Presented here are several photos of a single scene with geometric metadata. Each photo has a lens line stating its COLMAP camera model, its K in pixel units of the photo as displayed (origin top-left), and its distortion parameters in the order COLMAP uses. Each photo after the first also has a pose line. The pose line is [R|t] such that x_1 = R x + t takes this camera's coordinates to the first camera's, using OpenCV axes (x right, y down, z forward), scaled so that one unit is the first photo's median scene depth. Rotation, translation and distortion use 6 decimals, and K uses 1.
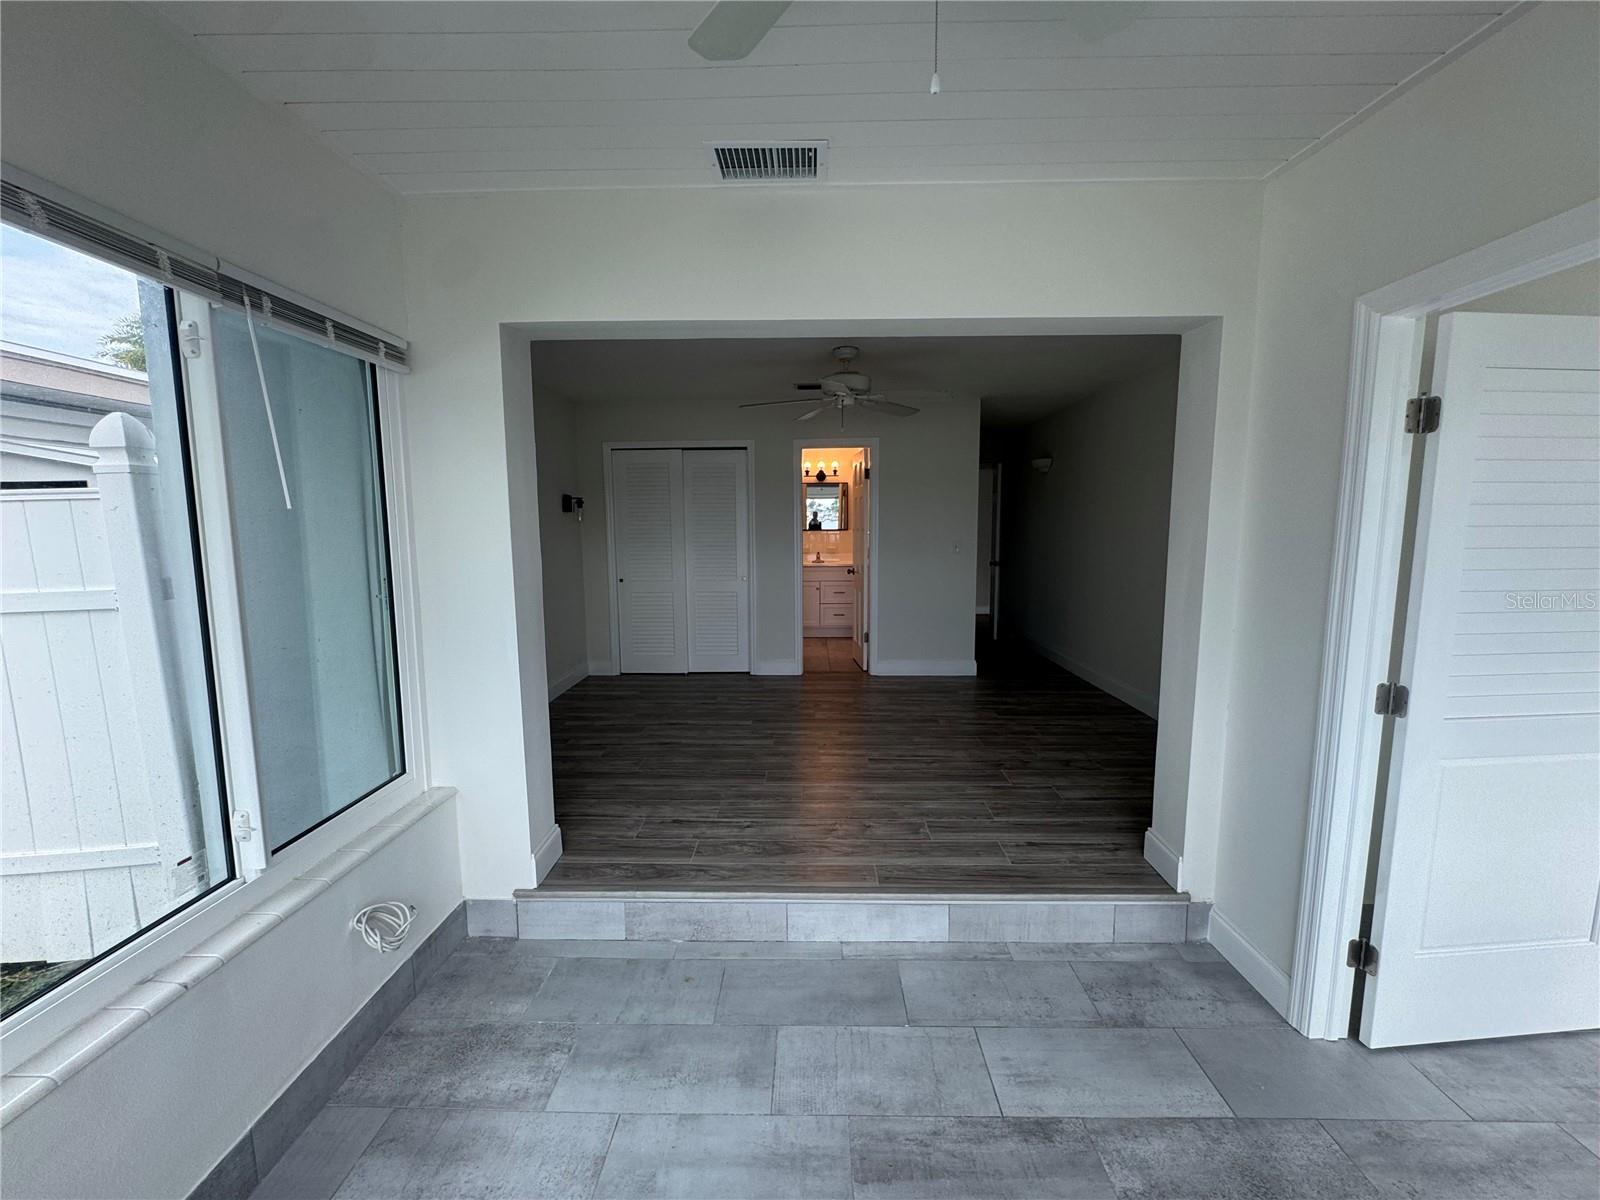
lens RADIAL K [[642.5, 0, 801.9], [0, 642.5, 596.8], [0, 0, 1]] dist [-0.005128, -0.000242]
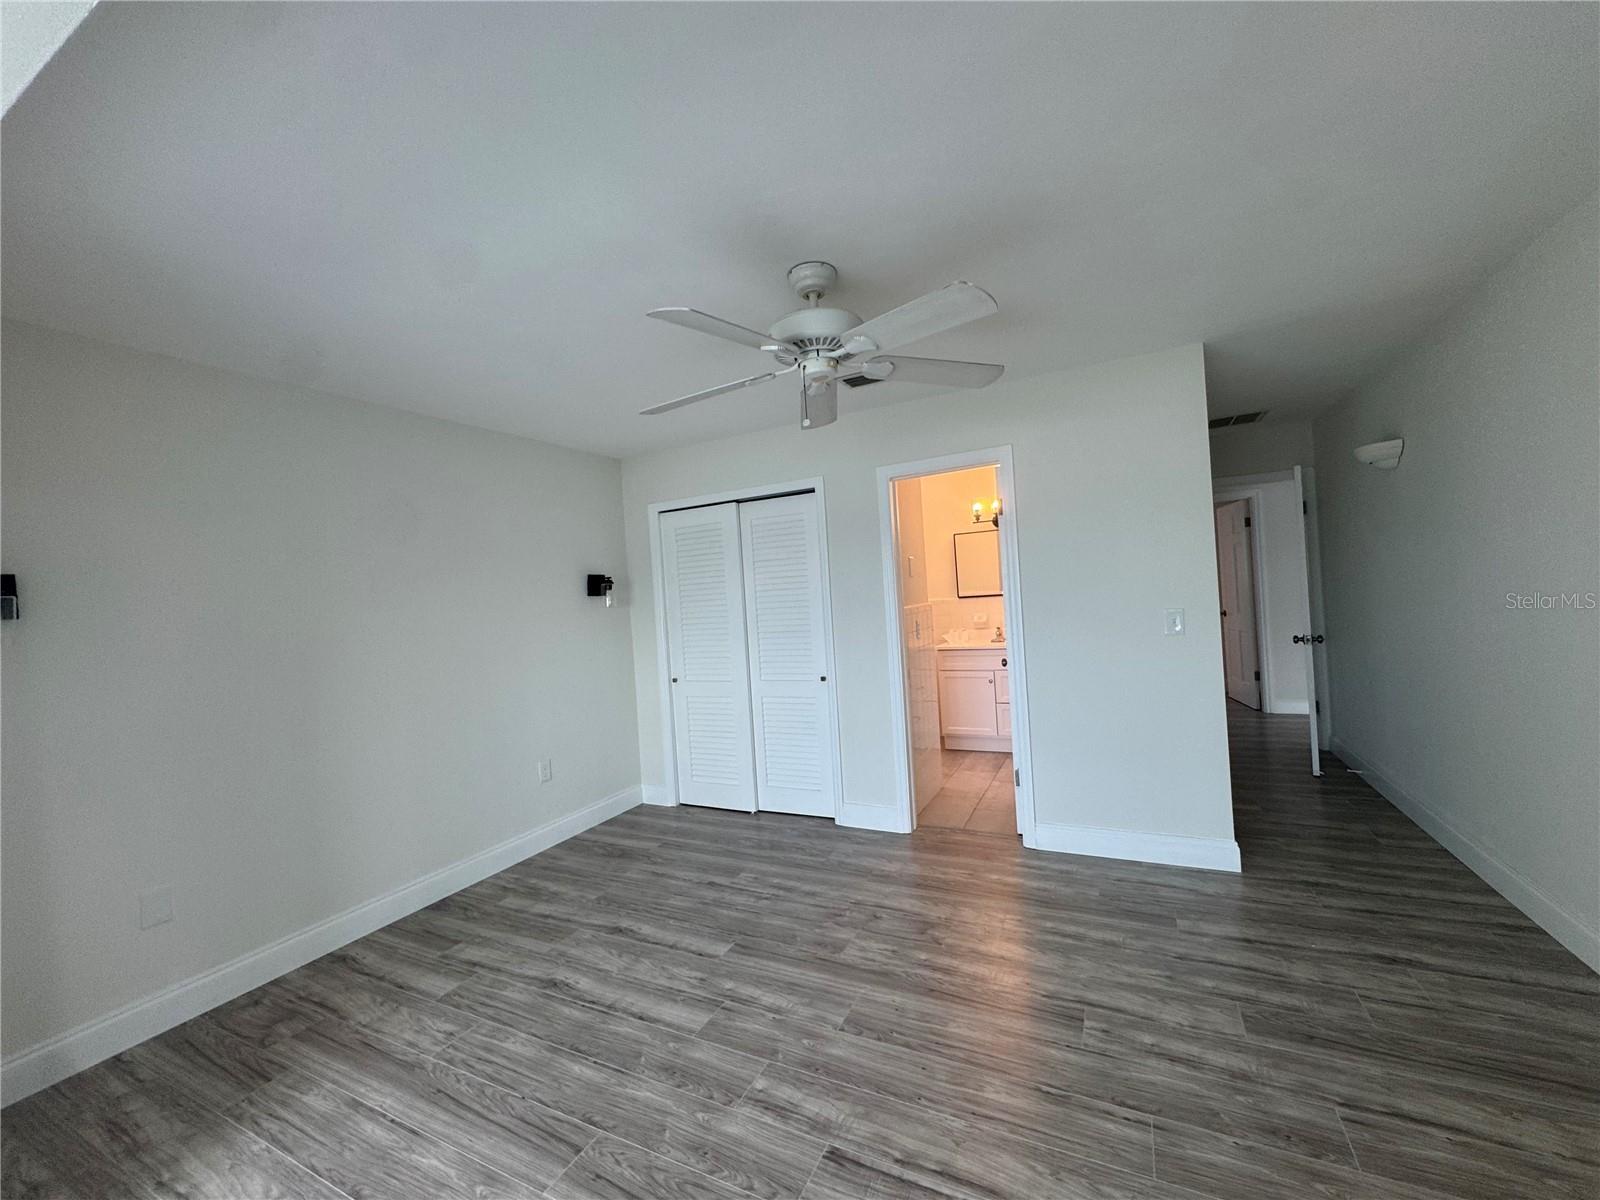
lens RADIAL K [[641.5, 0, 799.2], [0, 641.5, 597.8], [0, 0, 1]] dist [-0.003836, 0.000380]
pose [[0.899156, -0.050457, -0.434709, 0.284764], [0.008792, 0.995213, -0.097331, -0.071705], [0.437539, 0.083694, 0.895296, 0.566223]]
